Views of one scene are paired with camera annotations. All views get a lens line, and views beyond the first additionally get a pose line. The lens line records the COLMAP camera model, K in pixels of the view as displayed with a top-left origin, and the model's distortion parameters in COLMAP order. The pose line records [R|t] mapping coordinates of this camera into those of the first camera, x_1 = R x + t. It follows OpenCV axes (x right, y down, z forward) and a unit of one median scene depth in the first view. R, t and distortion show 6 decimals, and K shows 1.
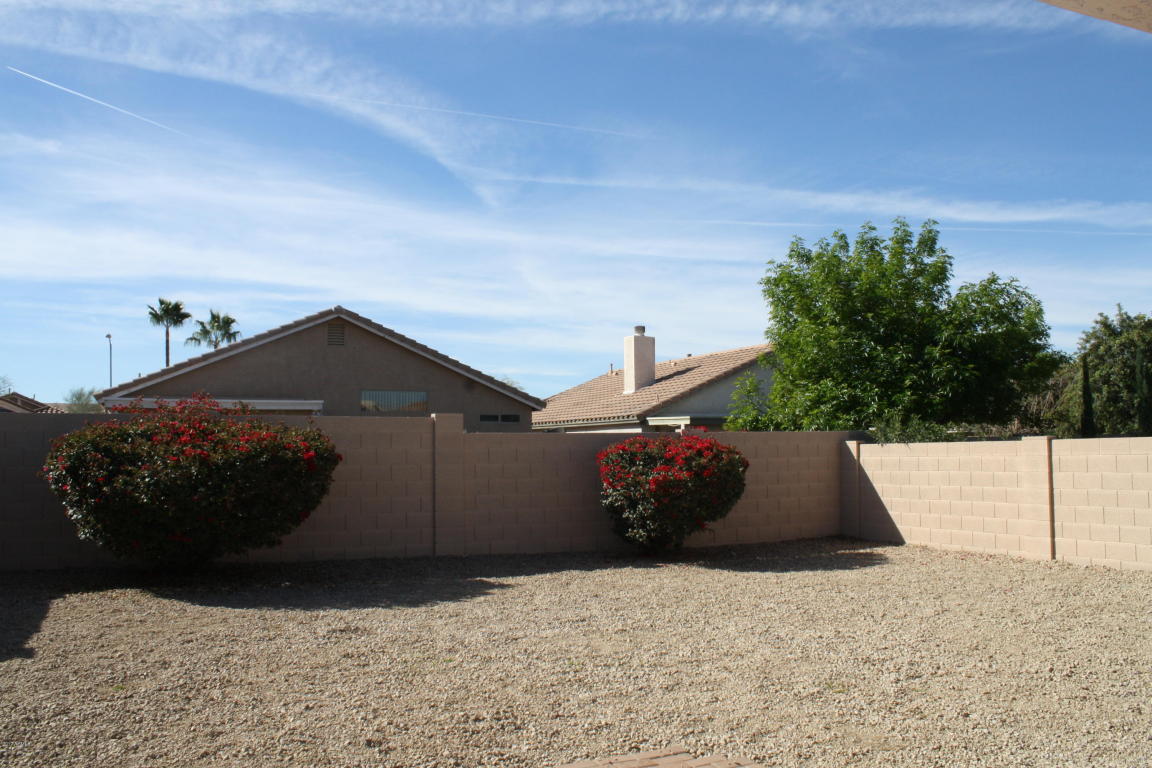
lens RADIAL K [[971.1, 0, 584.8], [0, 971.1, 381.8], [0, 0, 1]] dist [-0.172800, 0.158119]
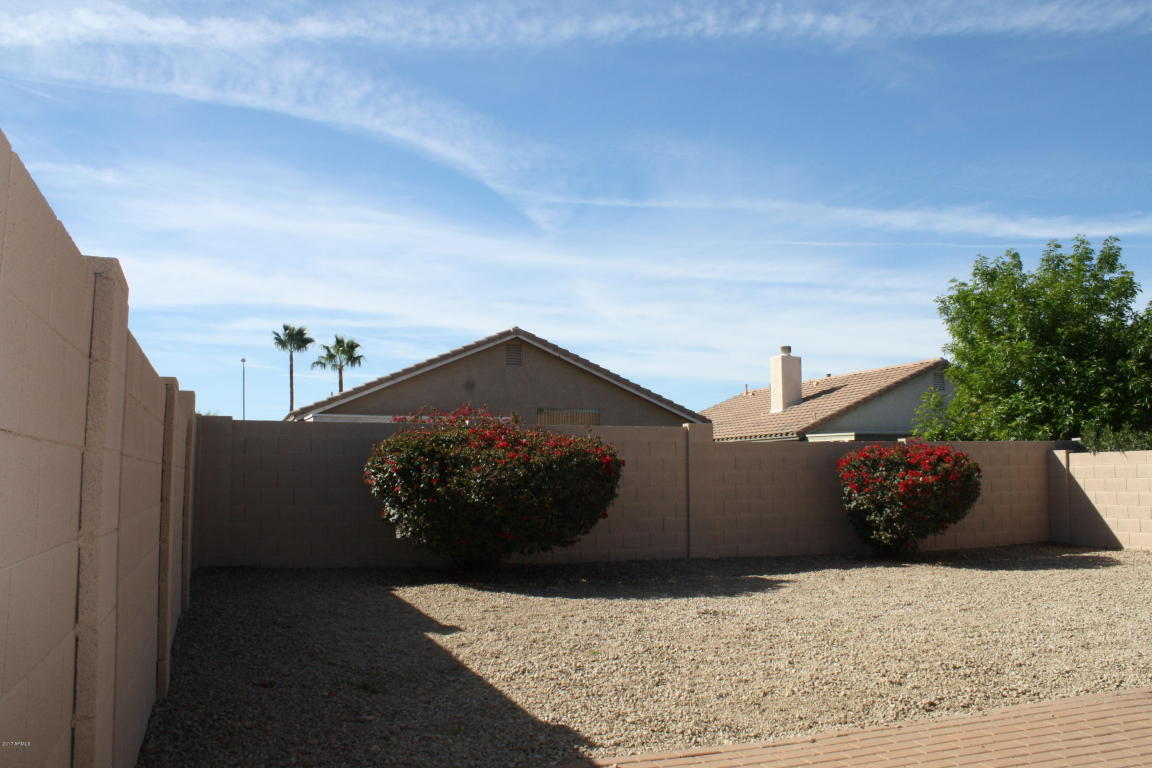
lens RADIAL K [[971.1, 0, 584.8], [0, 971.1, 381.8], [0, 0, 1]] dist [-0.172800, 0.158119]
pose [[0.996551, -0.005424, -0.082805, -0.120580], [0.003279, 0.999656, -0.026018, 0.009770], [0.082918, 0.025657, 0.996226, -0.045655]]
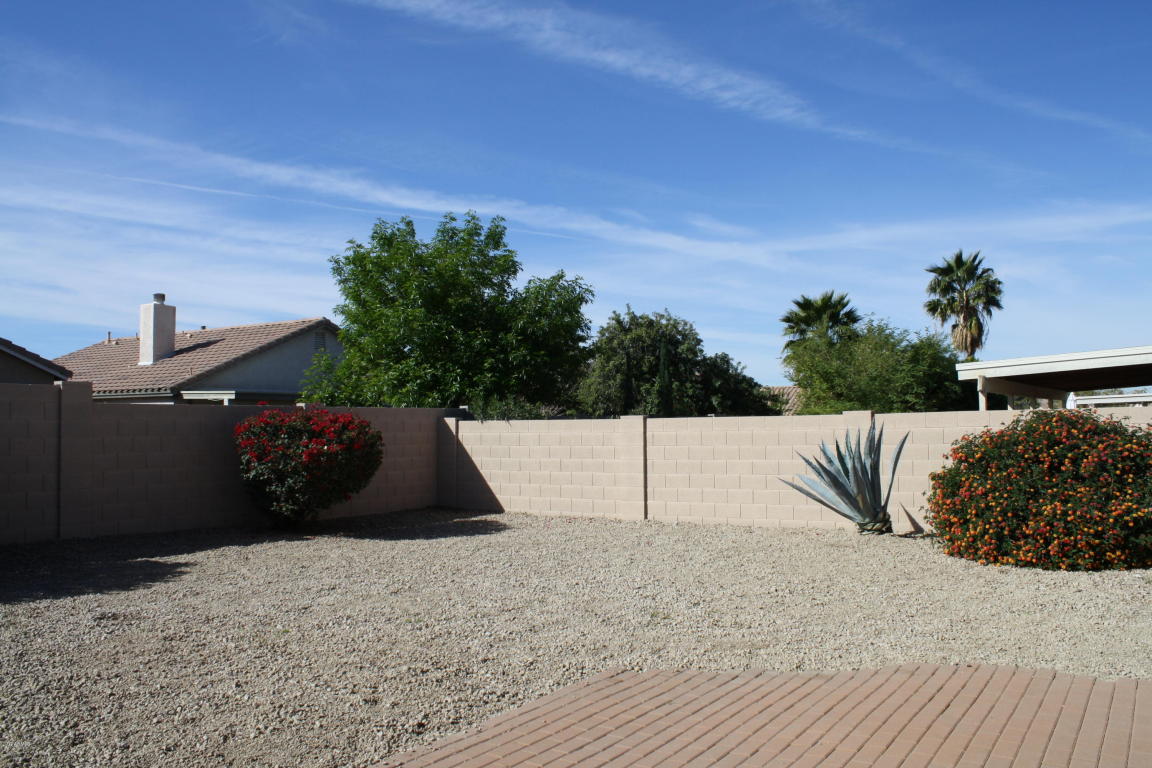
lens RADIAL K [[971.1, 0, 584.8], [0, 971.1, 381.8], [0, 0, 1]] dist [-0.172800, 0.158119]
pose [[0.844391, 0.028411, 0.534974, -0.140086], [-0.039986, 0.999150, 0.010052, 0.003773], [-0.534233, -0.029879, 0.844809, 0.005218]]
